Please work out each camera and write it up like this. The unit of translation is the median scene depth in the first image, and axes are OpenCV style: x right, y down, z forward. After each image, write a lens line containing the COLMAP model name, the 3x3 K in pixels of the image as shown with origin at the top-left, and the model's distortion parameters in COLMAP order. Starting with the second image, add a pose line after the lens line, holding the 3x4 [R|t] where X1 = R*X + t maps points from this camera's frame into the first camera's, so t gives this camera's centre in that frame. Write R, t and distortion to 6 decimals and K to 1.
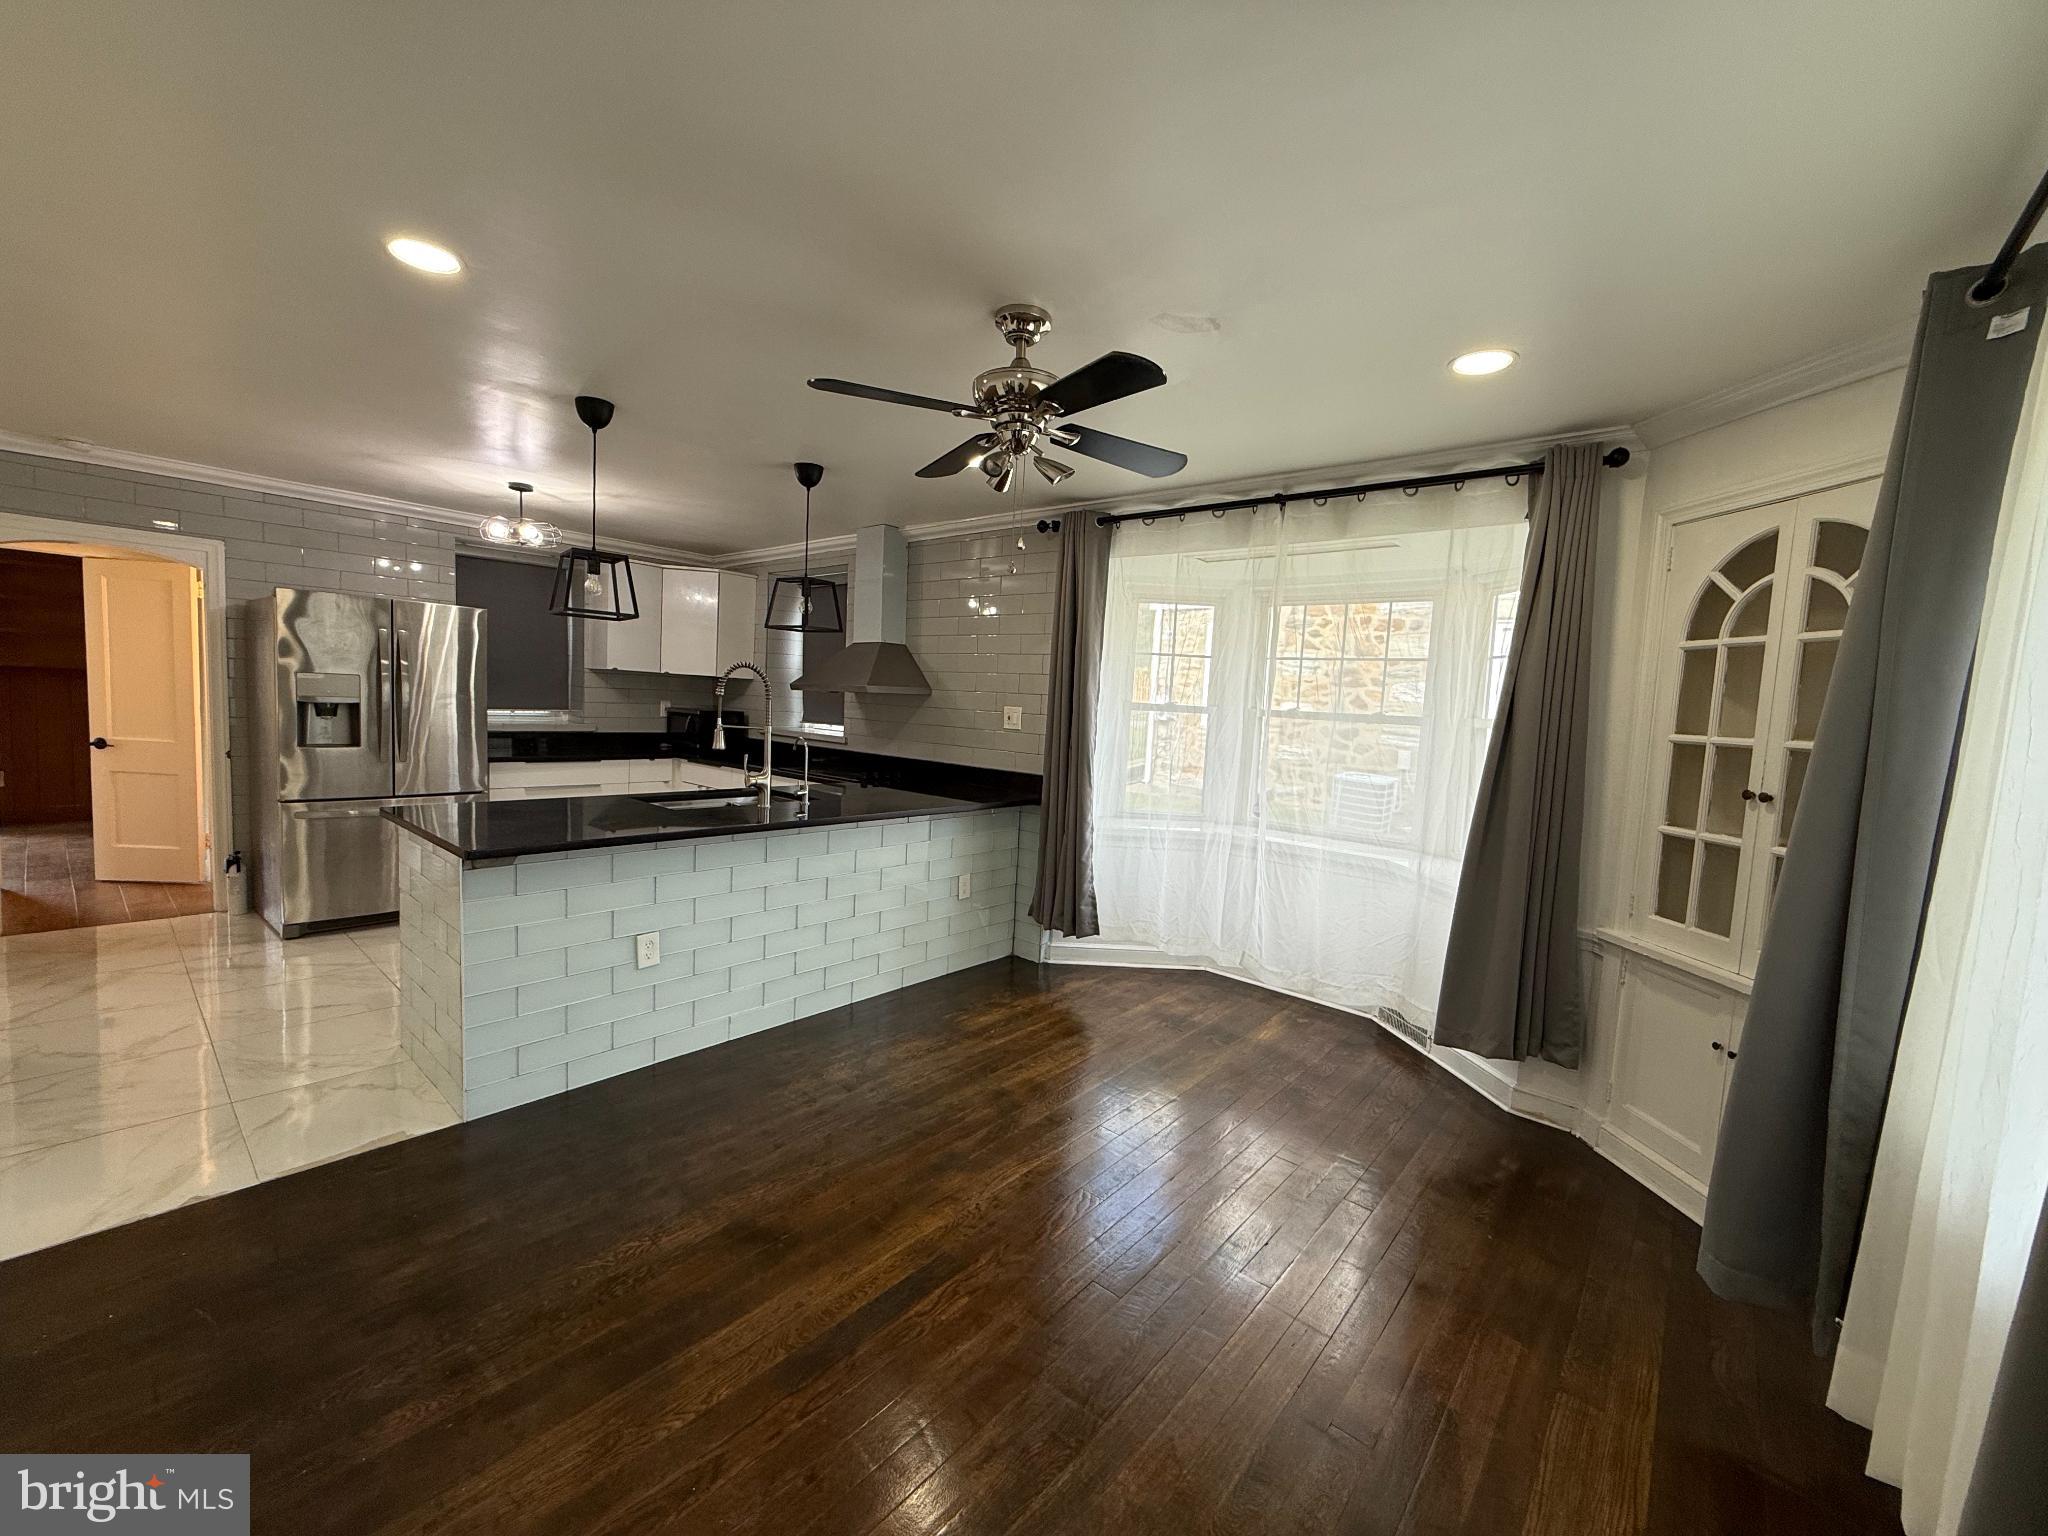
lens RADIAL K [[812.6, 0, 1017.8], [0, 812.6, 762.3], [0, 0, 1]] dist [-0.018441, -0.000252]
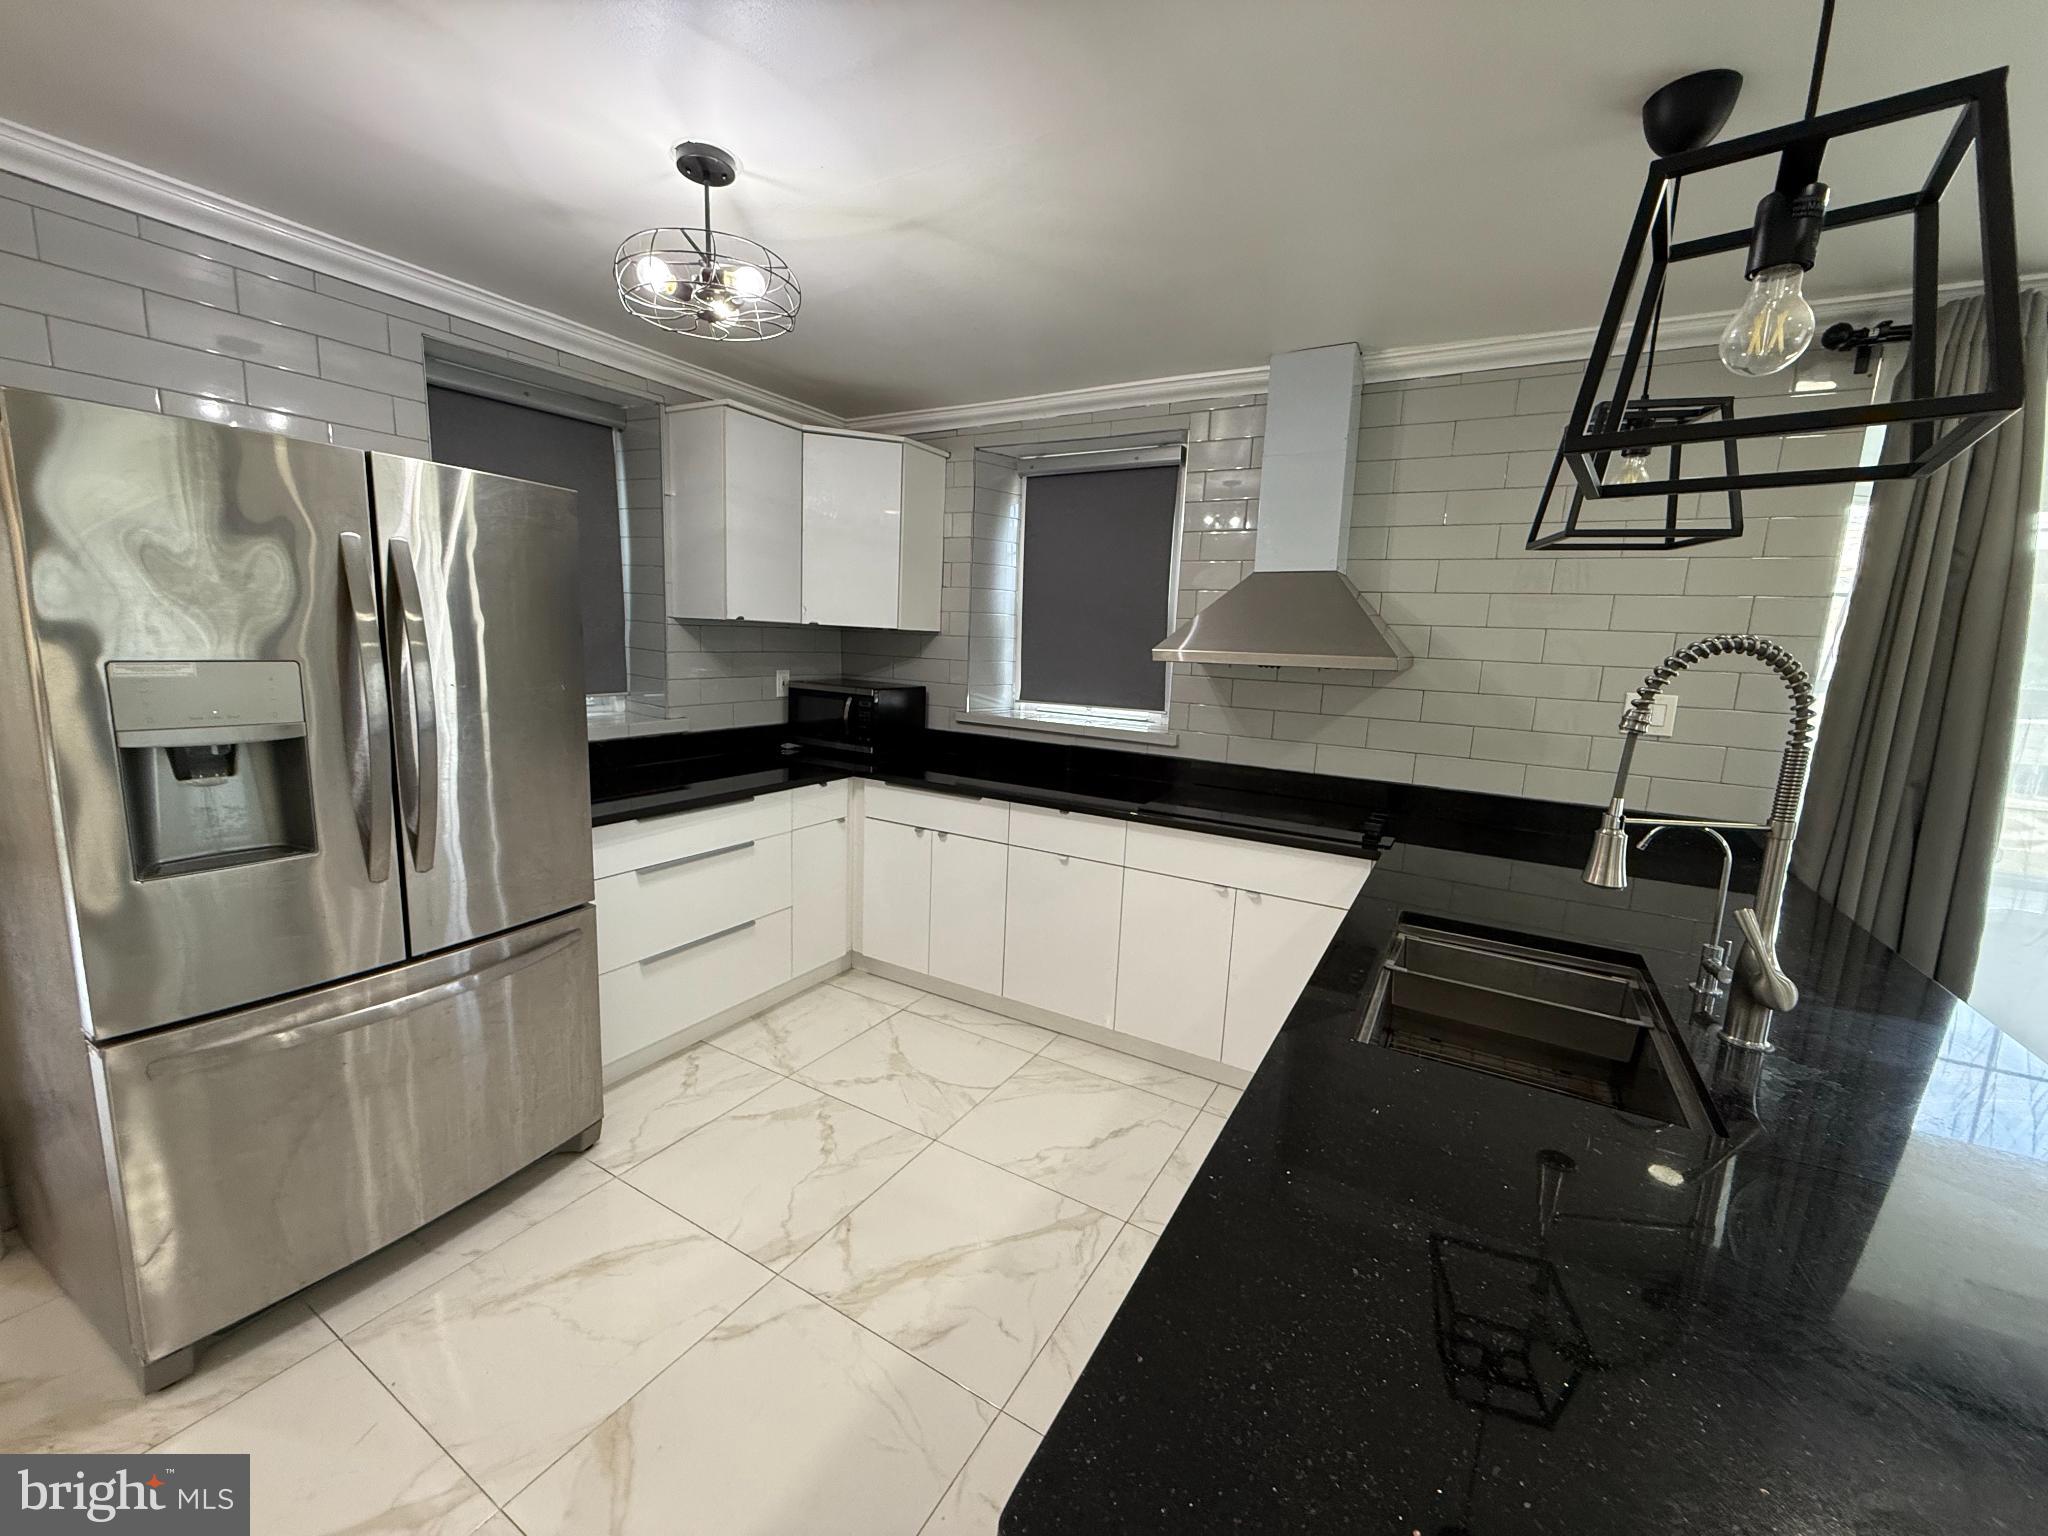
lens RADIAL K [[812.6, 0, 1024.1], [0, 812.6, 770.7], [0, 0, 1]] dist [-0.018441, -0.000252]
pose [[0.984839, -0.039294, 0.168960, -0.390335], [0.023168, 0.995075, 0.096377, -0.059780], [-0.171915, -0.091001, 0.980900, 0.408917]]
